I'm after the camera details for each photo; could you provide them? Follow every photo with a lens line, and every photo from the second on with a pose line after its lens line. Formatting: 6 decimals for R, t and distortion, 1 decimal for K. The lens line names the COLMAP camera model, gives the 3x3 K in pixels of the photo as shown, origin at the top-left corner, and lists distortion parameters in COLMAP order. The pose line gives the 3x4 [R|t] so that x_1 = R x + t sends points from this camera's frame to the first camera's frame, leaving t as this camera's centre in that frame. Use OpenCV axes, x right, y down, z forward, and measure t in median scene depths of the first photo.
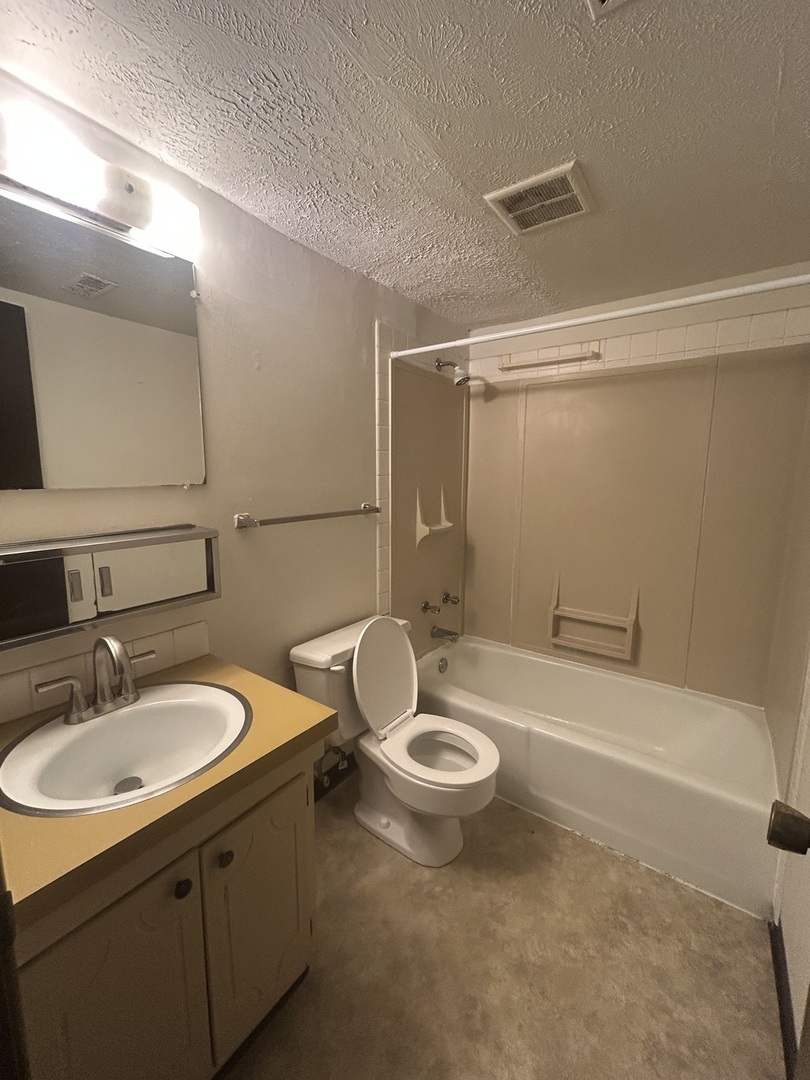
lens RADIAL K [[441.5, 0, 403.5], [0, 441.5, 536.5], [0, 0, 1]] dist [-0.000988, 0.000717]
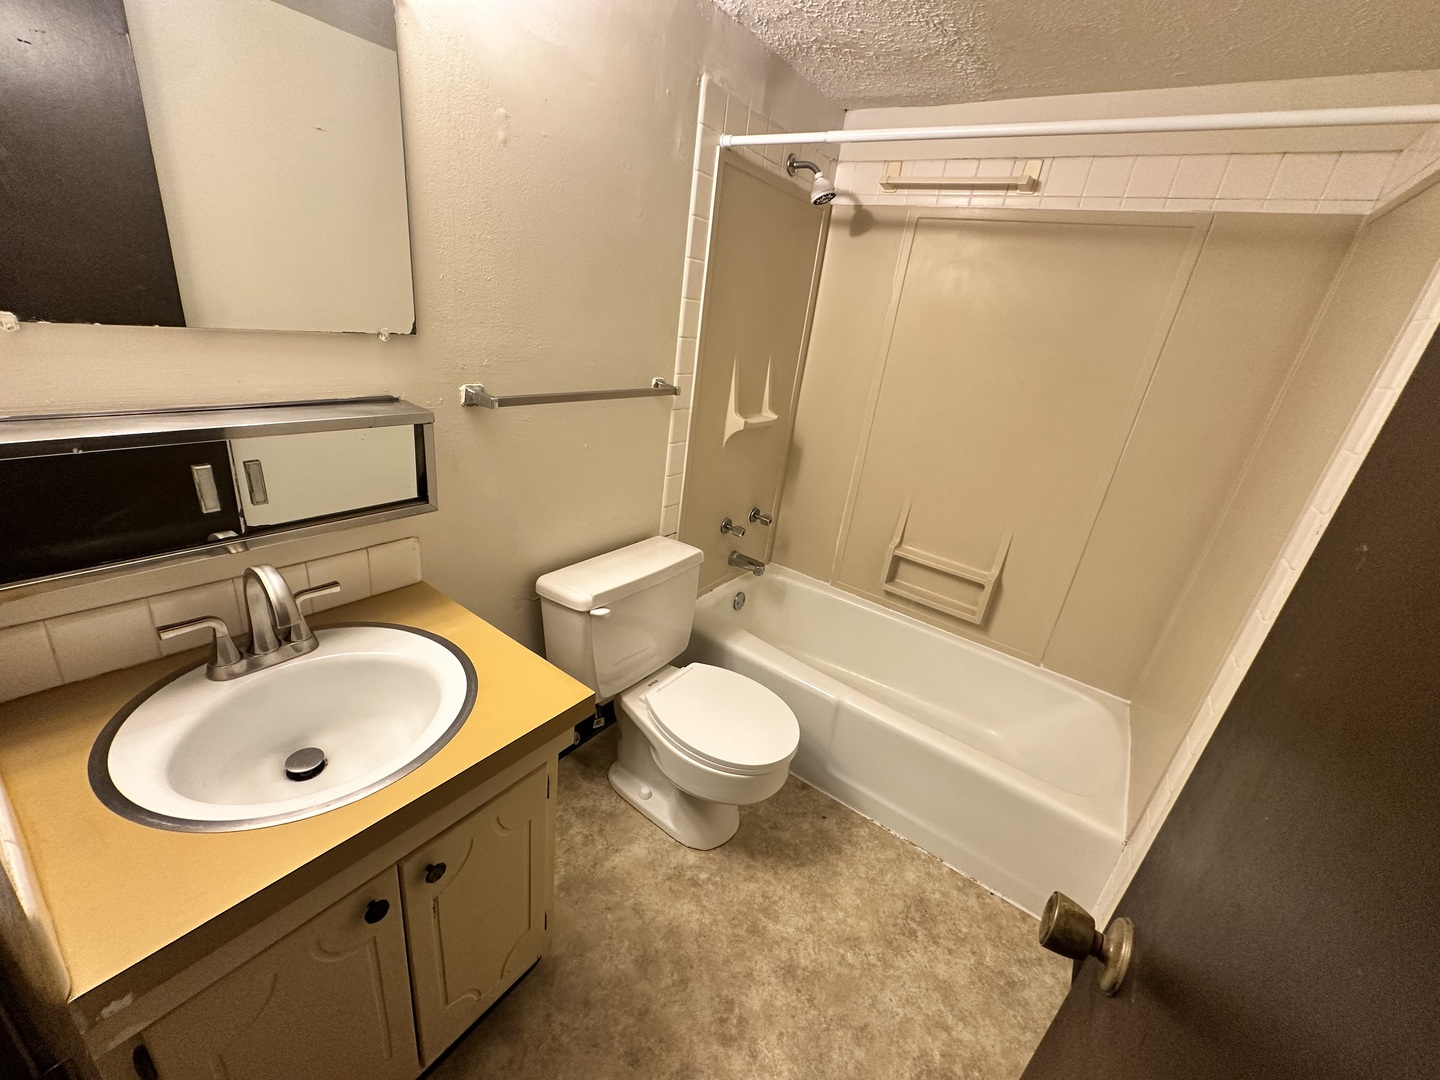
lens RADIAL K [[582.6, 0, 719.3], [0, 582.6, 542.2], [0, 0, 1]] dist [-0.000533, 0.000094]
pose [[0.992812, 0.107583, 0.052447, -0.016026], [-0.116812, 0.966446, 0.228775, -0.061956], [-0.026075, -0.233257, 0.972065, 0.077424]]
